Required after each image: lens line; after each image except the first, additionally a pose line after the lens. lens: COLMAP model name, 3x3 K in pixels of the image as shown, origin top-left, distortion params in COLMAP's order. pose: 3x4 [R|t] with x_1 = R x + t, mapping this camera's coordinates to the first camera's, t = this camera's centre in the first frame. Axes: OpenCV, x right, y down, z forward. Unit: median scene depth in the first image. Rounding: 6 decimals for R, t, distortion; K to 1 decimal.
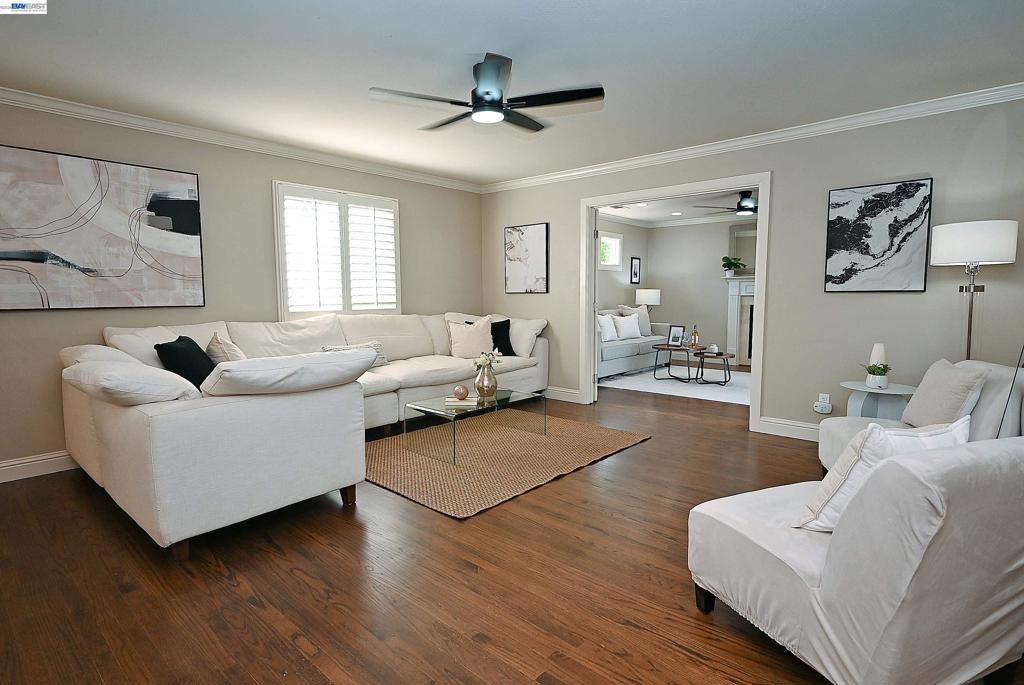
lens RADIAL K [[523.6, 0, 513.5], [0, 523.6, 344.3], [0, 0, 1]] dist [-0.004755, 0.000063]
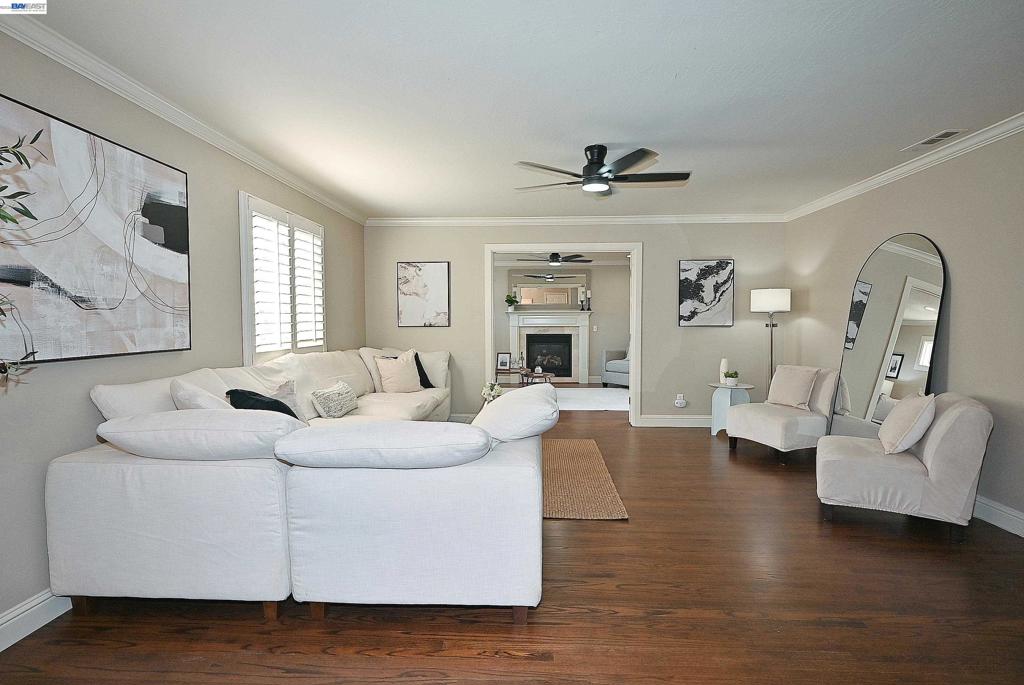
lens RADIAL K [[508.1, 0, 513.6], [0, 508.1, 342.4], [0, 0, 1]] dist [-0.004599, -0.000739]
pose [[0.778771, -0.024300, 0.626837, -0.722381], [0.059681, 0.997587, -0.035473, -0.031133], [-0.624462, 0.065036, 0.778343, 0.163474]]
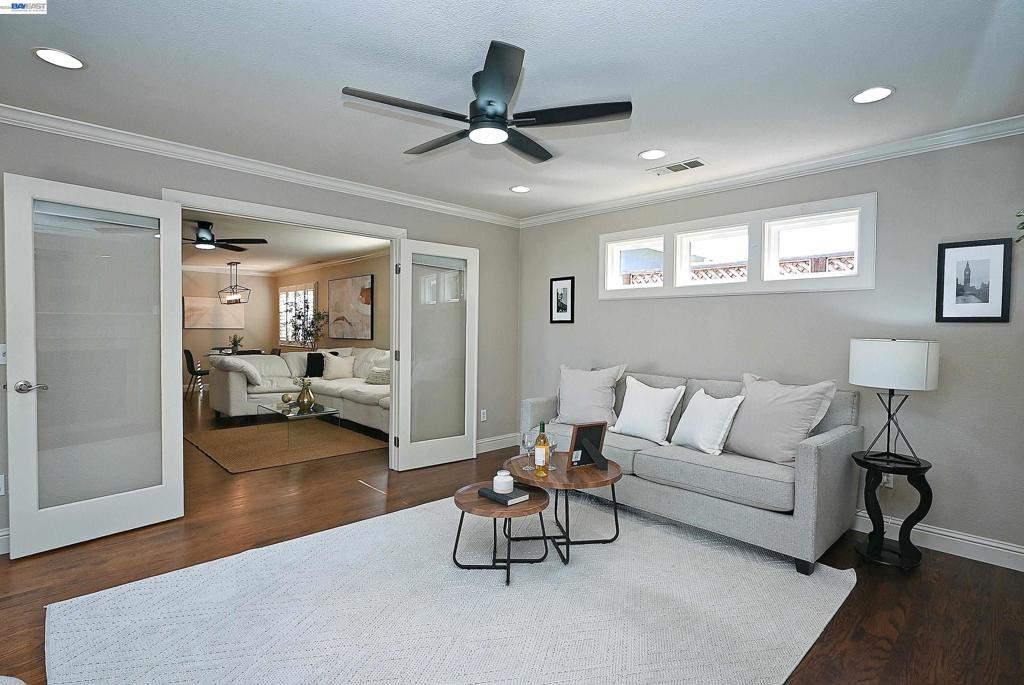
lens RADIAL K [[508.1, 0, 513.6], [0, 508.1, 342.4], [0, 0, 1]] dist [-0.004599, -0.000739]
pose [[-0.085270, 0.029711, -0.995915, 1.347110], [-0.104655, 0.993759, 0.038607, -0.203846], [0.990846, 0.107520, -0.081629, 1.785969]]
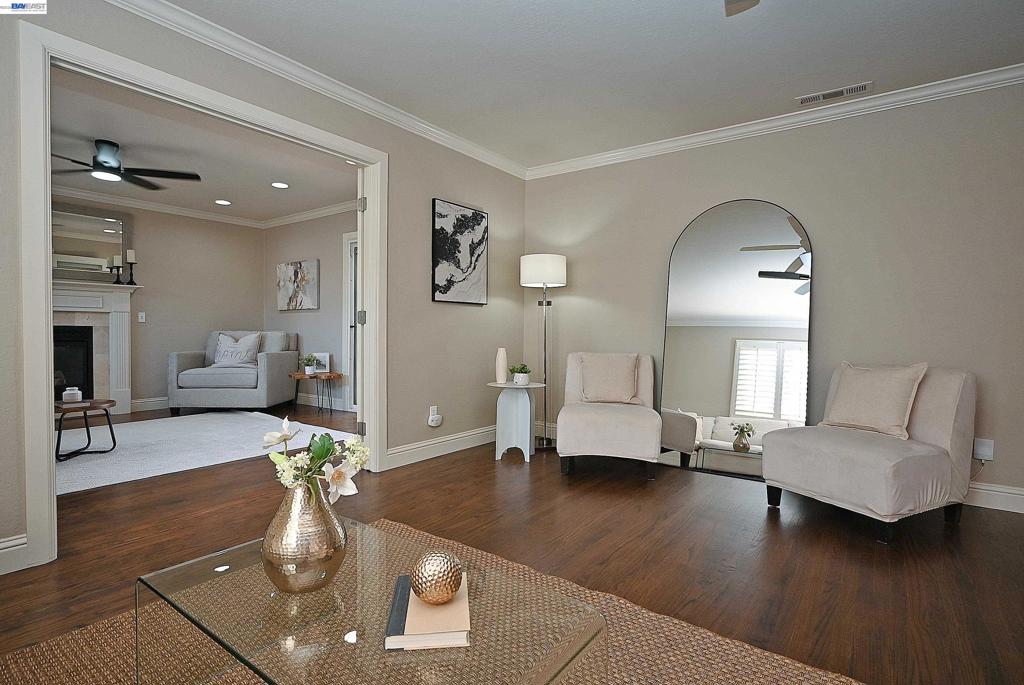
lens RADIAL K [[518.8, 0, 512.1], [0, 518.8, 344.7], [0, 0, 1]] dist [0.000519, 0.000858]
pose [[-0.086476, -0.021008, 0.996032, -0.395795], [0.088243, 0.995687, 0.028662, -0.034894], [-0.992338, 0.090372, -0.084249, 0.974279]]
